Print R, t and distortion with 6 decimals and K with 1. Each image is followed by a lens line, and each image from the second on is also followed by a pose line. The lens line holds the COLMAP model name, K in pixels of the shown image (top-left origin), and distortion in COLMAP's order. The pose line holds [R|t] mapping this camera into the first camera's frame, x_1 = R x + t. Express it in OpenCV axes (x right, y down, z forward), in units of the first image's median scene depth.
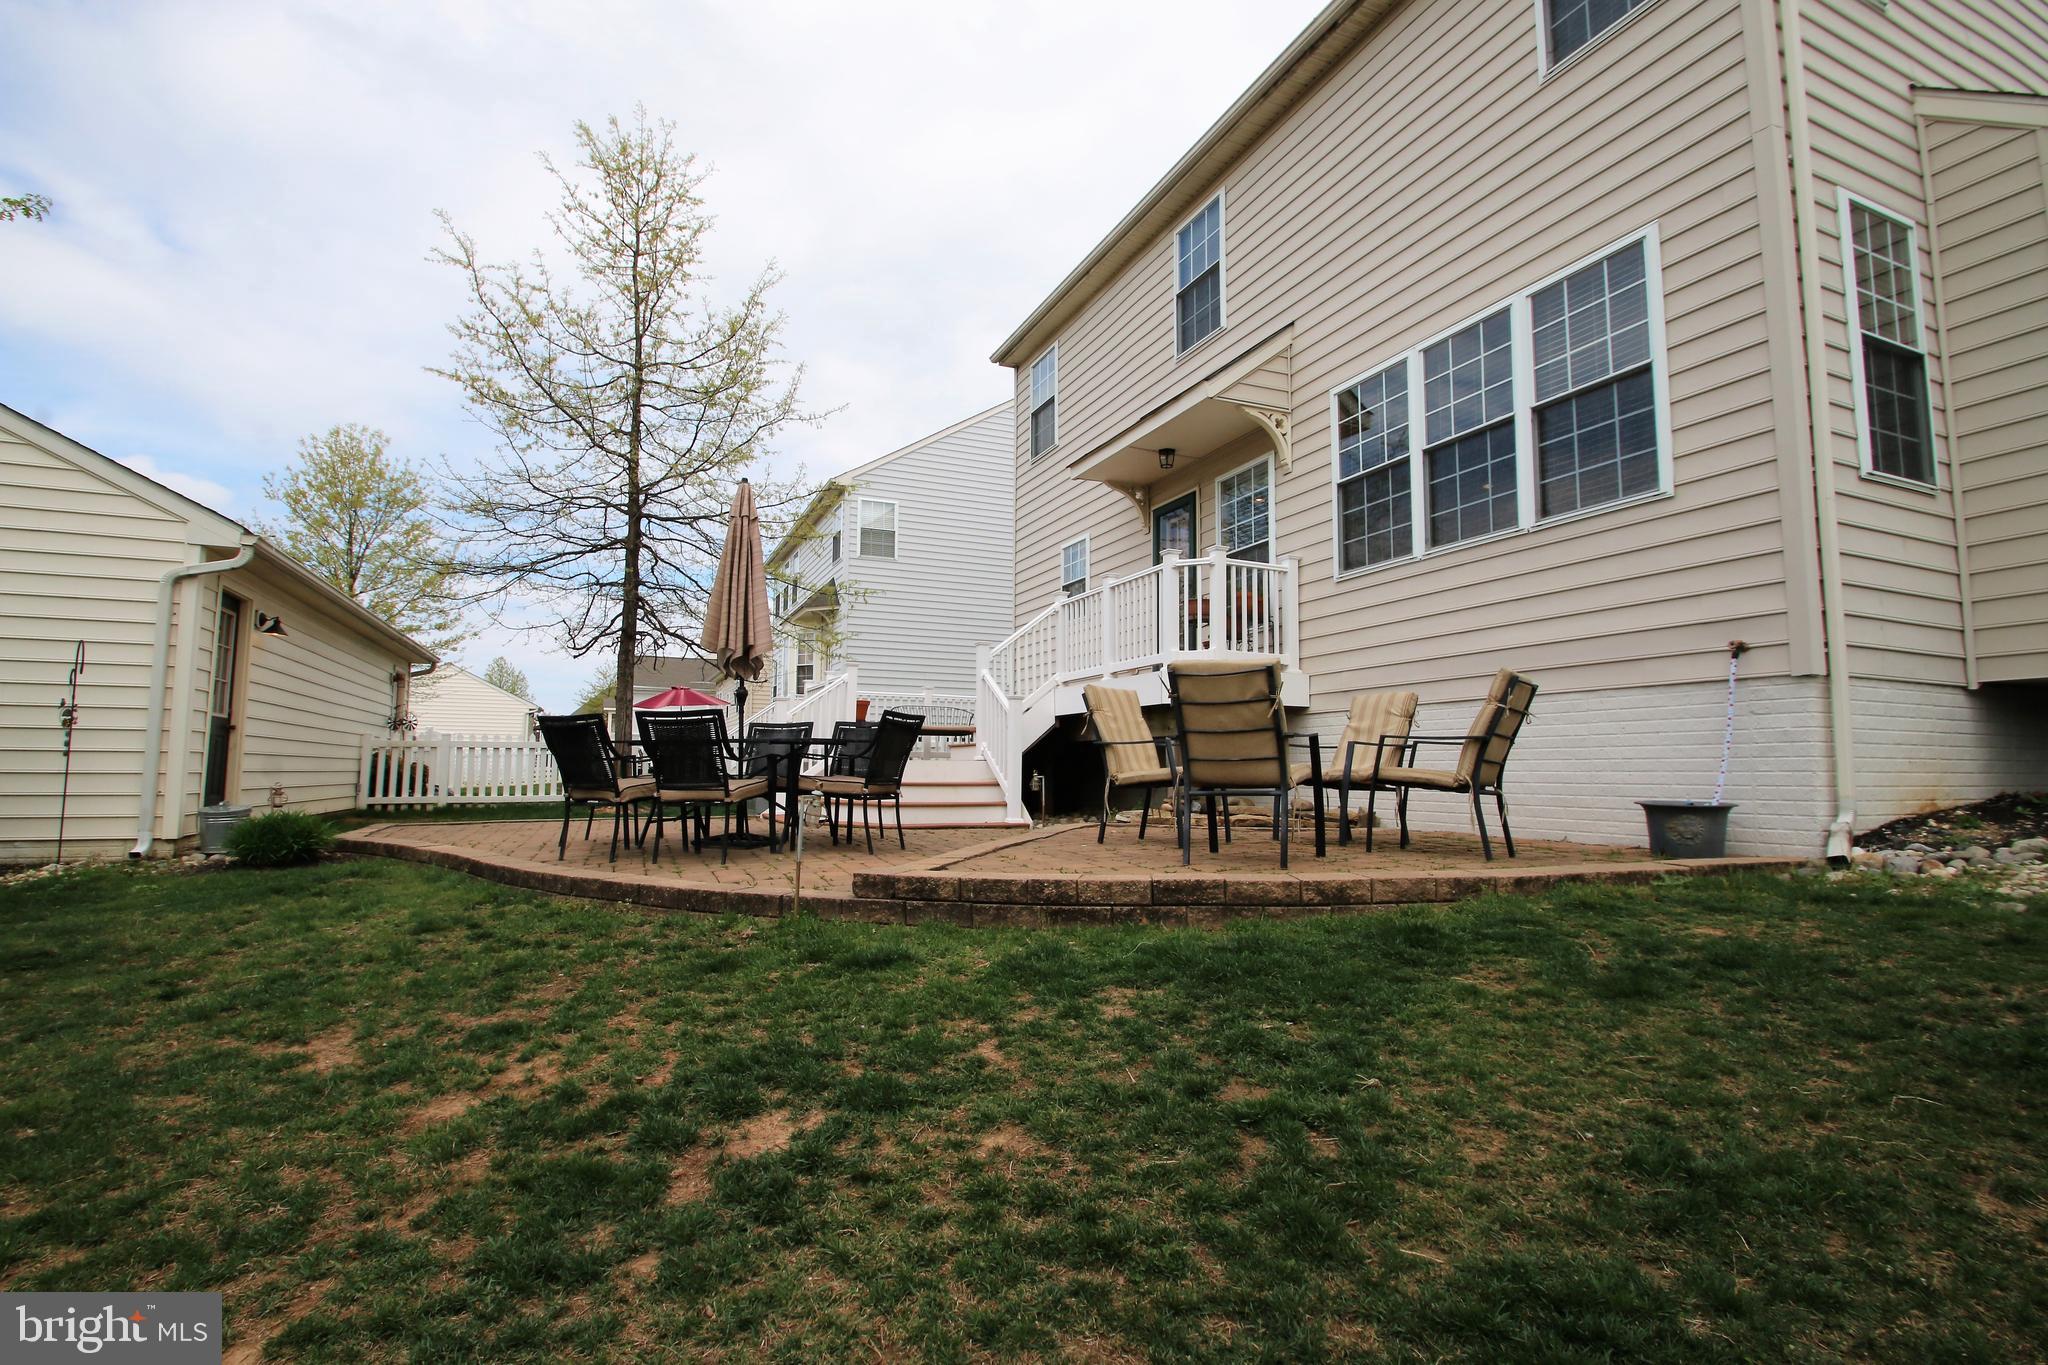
lens RADIAL K [[953.1, 0, 1010.8], [0, 953.1, 684.7], [0, 0, 1]] dist [0.003498, -0.010589]
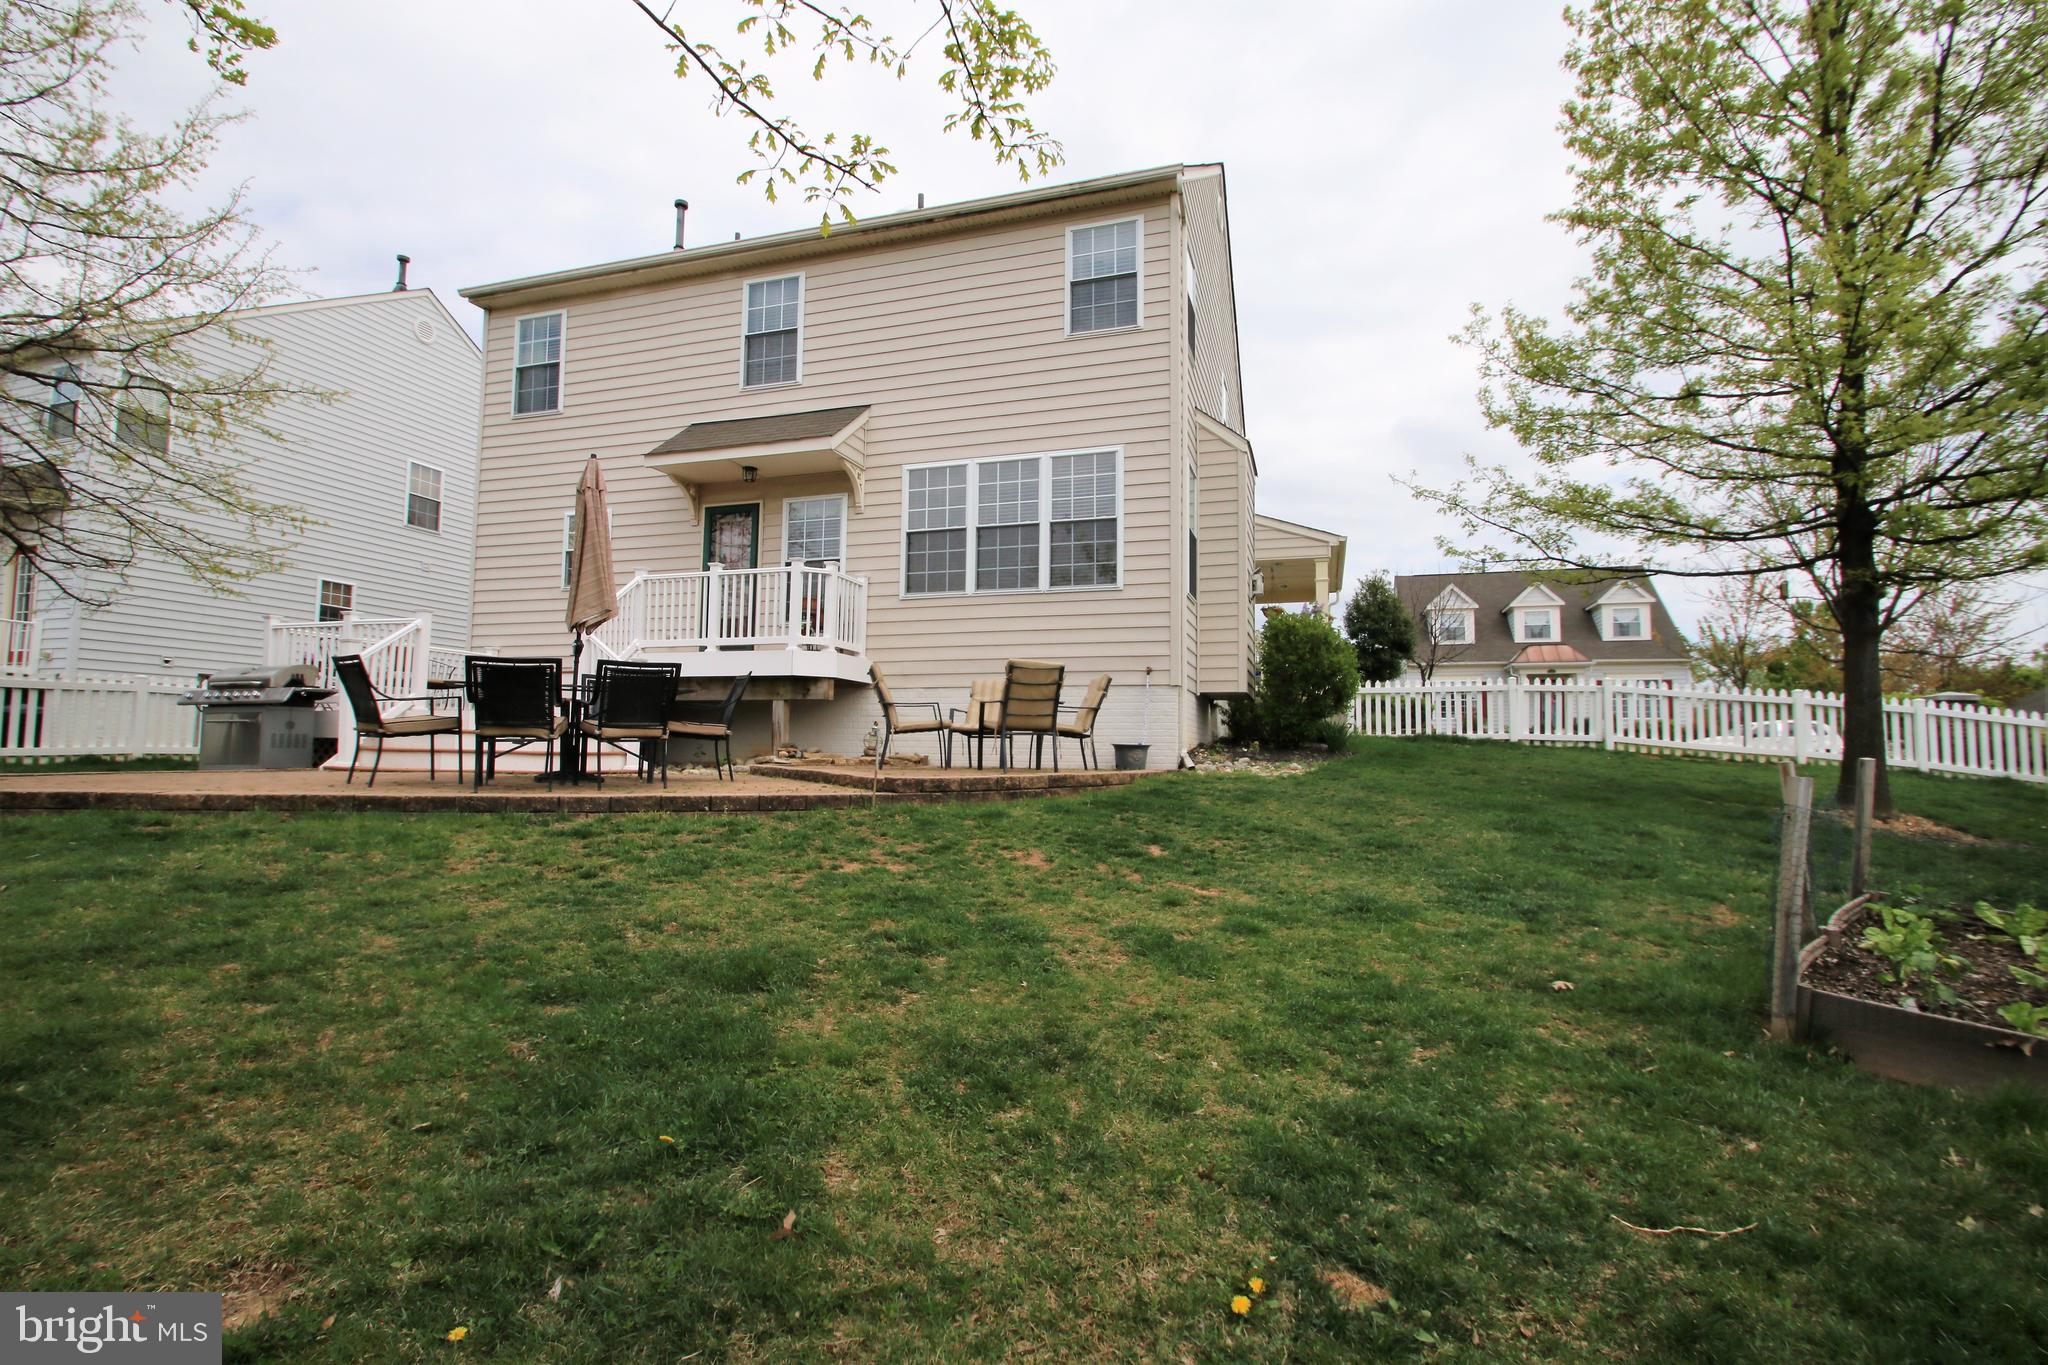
lens RADIAL K [[953.1, 0, 1017.4], [0, 953.1, 687.8], [0, 0, 1]] dist [0.003498, -0.010589]
pose [[0.658138, 0.052671, 0.751053, -0.632382], [-0.075881, 0.997111, -0.003433, 0.018634], [-0.749064, -0.054731, 0.660233, -0.102320]]
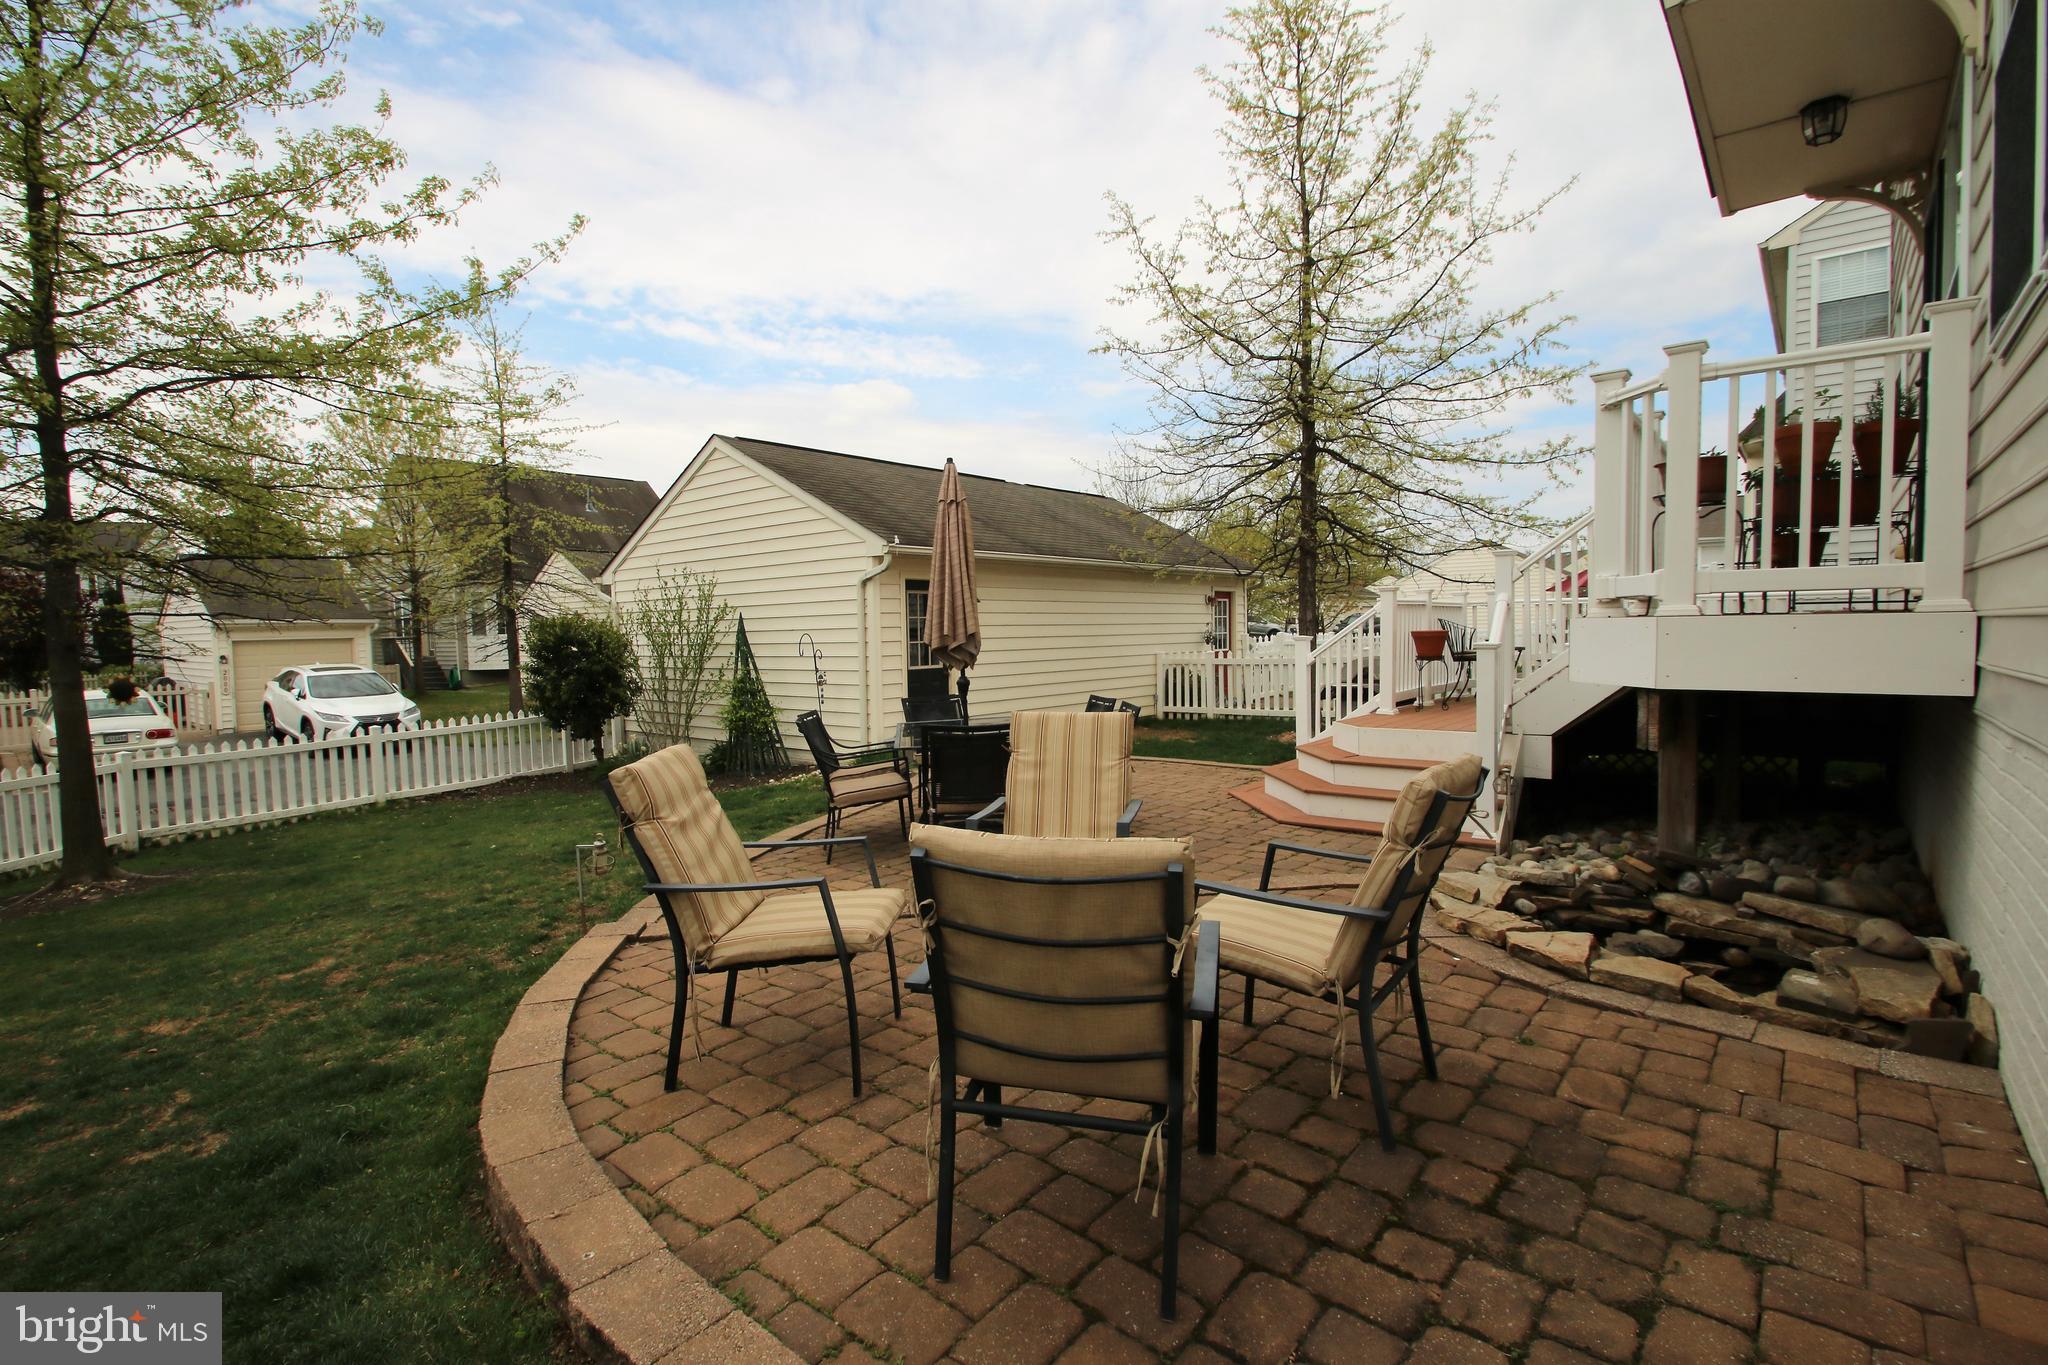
lens RADIAL K [[953.1, 0, 1003.3], [0, 953.1, 665.4], [0, 0, 1]] dist [0.003498, -0.010589]
pose [[0.435517, 0.016909, -0.900022, 0.500947], [0.105019, 0.992042, 0.069456, -0.058484], [0.894034, -0.124769, 0.430275, 0.500911]]
